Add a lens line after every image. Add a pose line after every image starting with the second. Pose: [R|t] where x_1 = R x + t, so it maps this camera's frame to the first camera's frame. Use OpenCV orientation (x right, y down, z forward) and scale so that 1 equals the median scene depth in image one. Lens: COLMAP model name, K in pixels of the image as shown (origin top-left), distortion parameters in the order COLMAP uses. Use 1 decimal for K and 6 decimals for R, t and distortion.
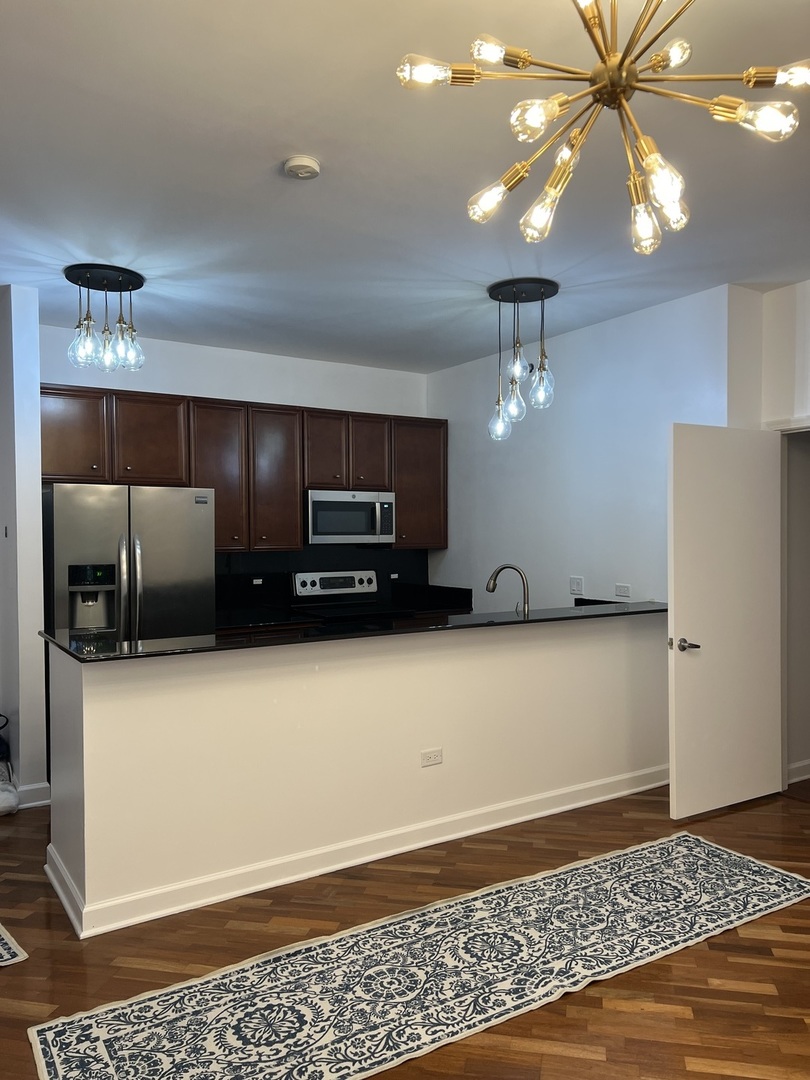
lens RADIAL K [[813.7, 0, 405.4], [0, 813.7, 540.1], [0, 0, 1]] dist [0.040955, -0.015265]
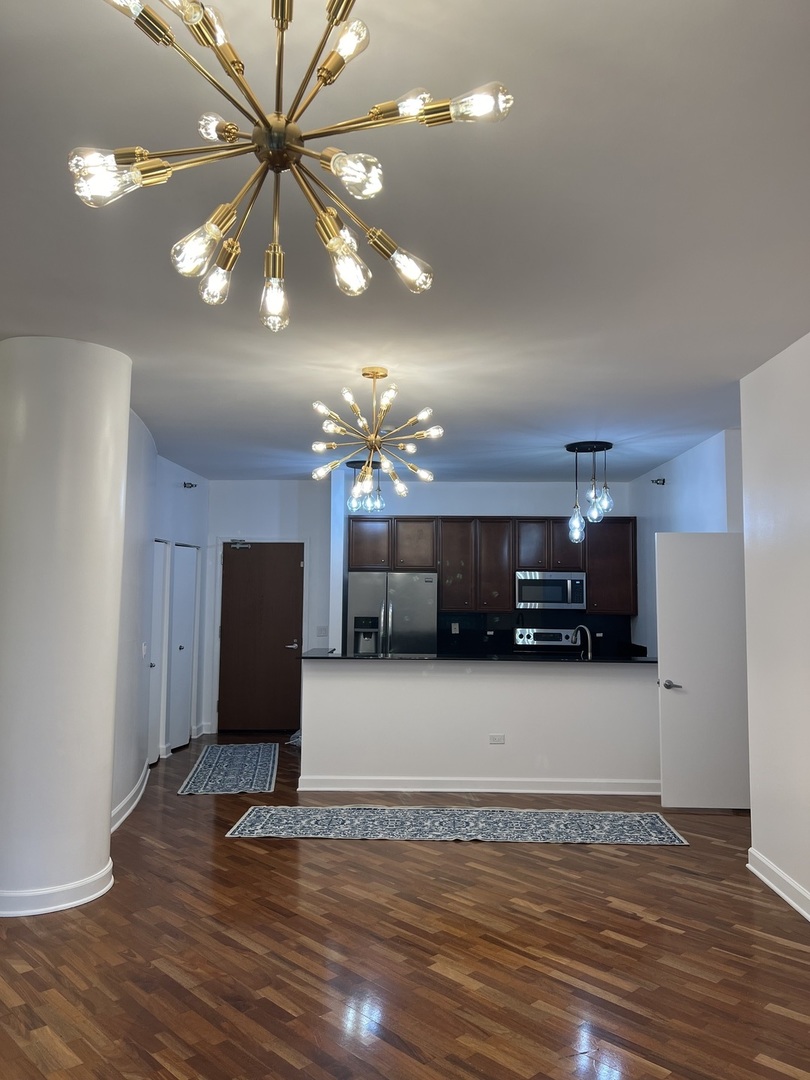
lens RADIAL K [[813.7, 0, 406.9], [0, 813.7, 539.0], [0, 0, 1]] dist [0.040955, -0.015265]
pose [[0.825541, -0.023317, -0.563860, 0.674010], [-0.020740, 0.997218, -0.071602, -0.013525], [0.563960, 0.070805, 0.822761, -0.405211]]
